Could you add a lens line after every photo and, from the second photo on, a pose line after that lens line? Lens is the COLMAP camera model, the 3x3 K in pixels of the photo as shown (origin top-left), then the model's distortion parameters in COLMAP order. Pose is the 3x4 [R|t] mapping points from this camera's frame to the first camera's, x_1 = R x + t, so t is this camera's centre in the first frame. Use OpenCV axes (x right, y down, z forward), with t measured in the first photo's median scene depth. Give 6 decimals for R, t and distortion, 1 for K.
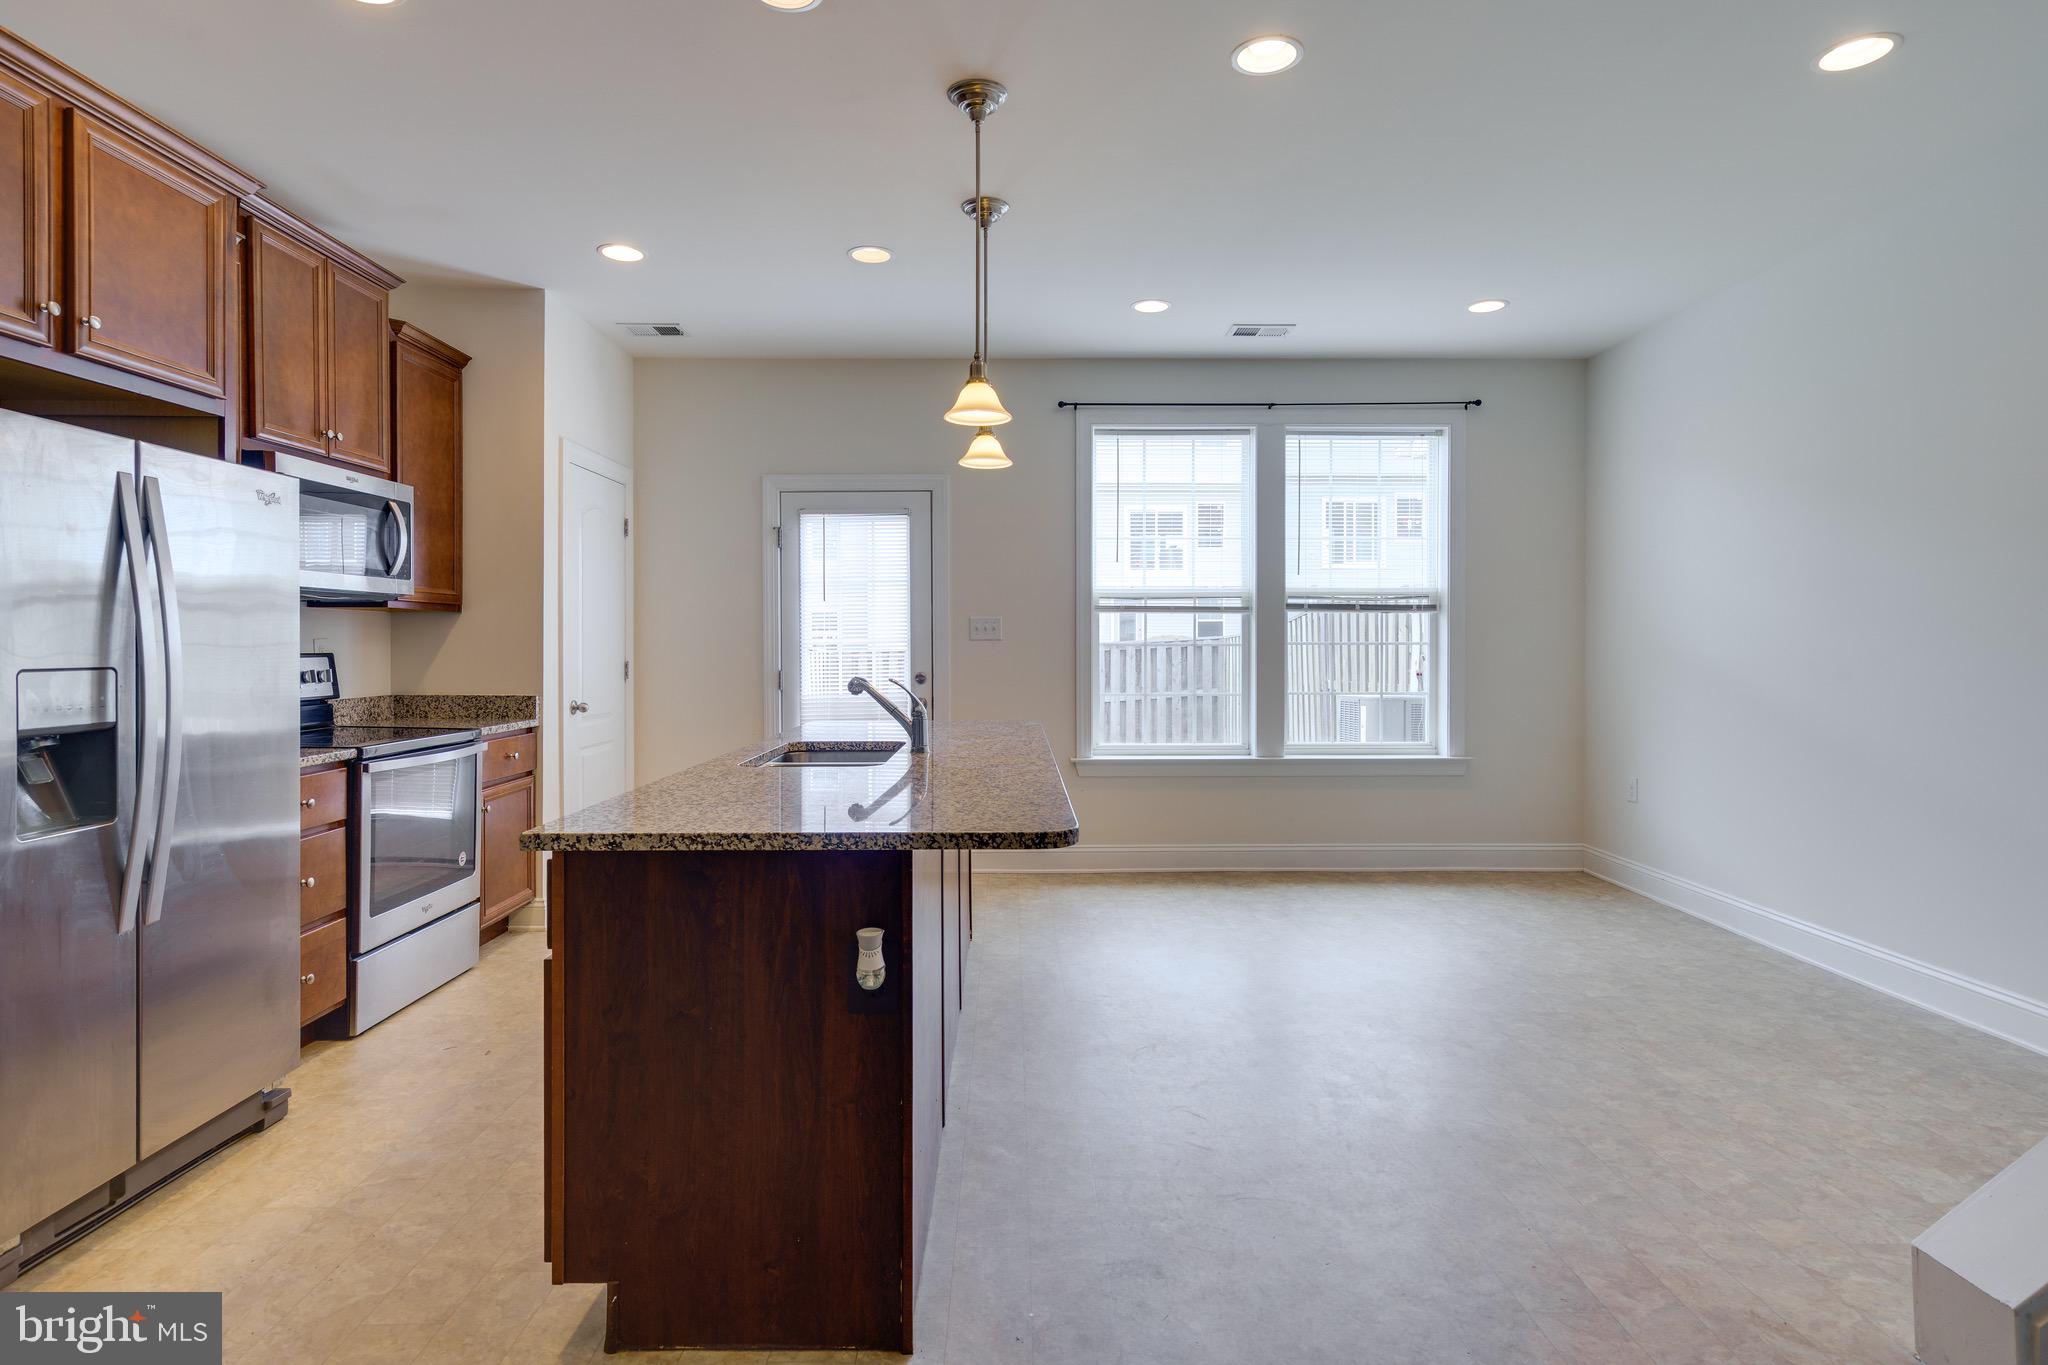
lens RADIAL K [[1077.5, 0, 1024.8], [0, 1077.5, 656.5], [0, 0, 1]] dist [0.002238, 0.000284]
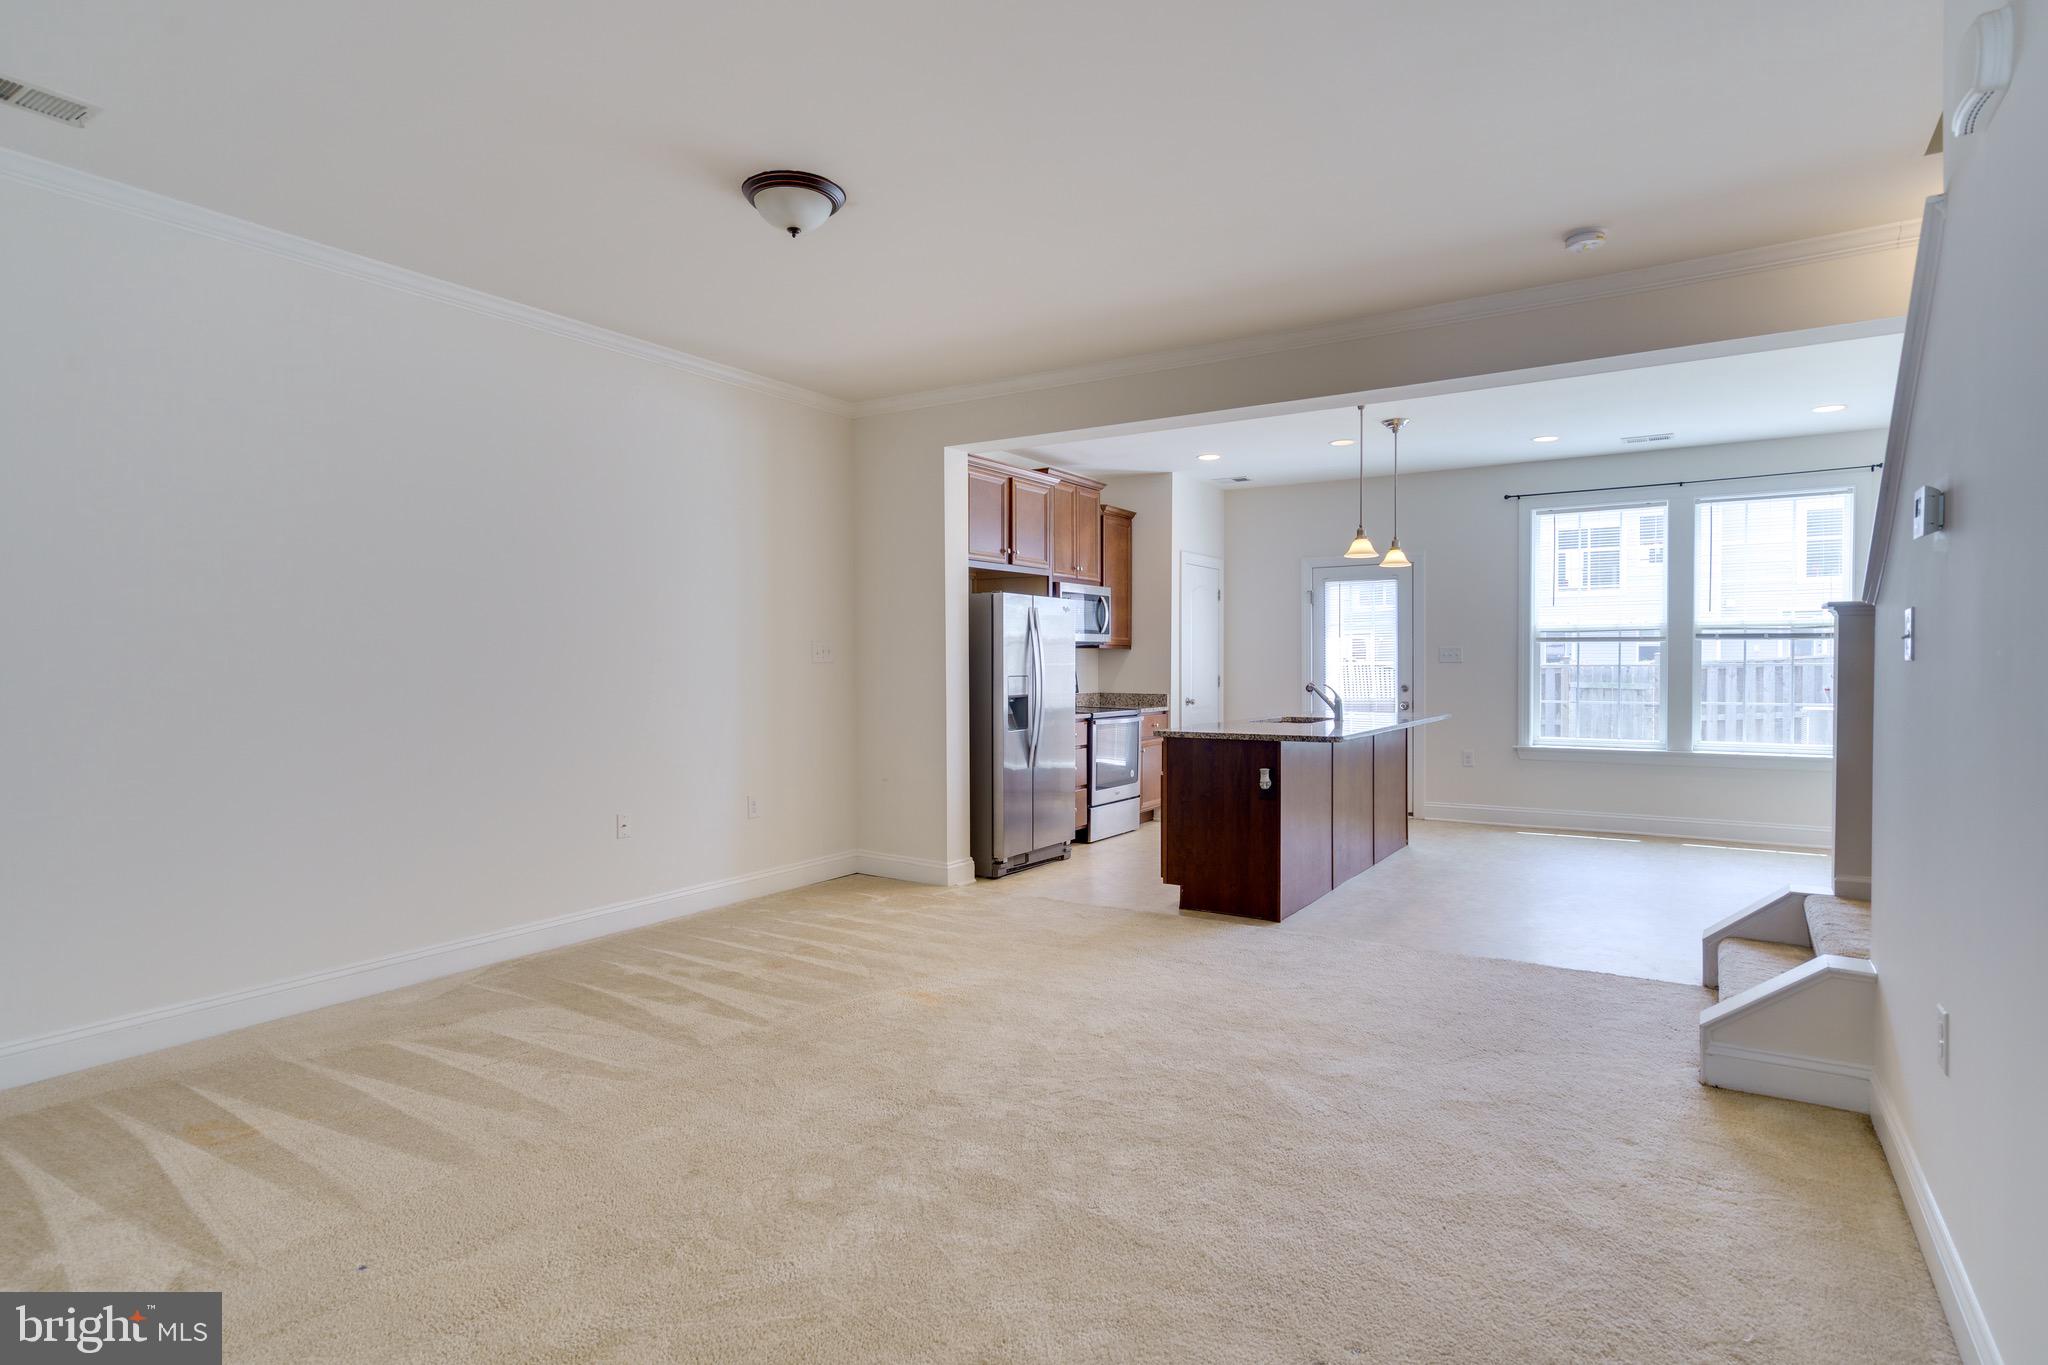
lens RADIAL K [[1077.5, 0, 1024.8], [0, 1077.5, 656.5], [0, 0, 1]] dist [0.002238, 0.000284]
pose [[0.841185, -0.005143, -0.540723, 0.362308], [-0.003937, 0.999870, -0.015635, 0.002077], [0.540733, 0.015280, 0.841055, -0.731208]]
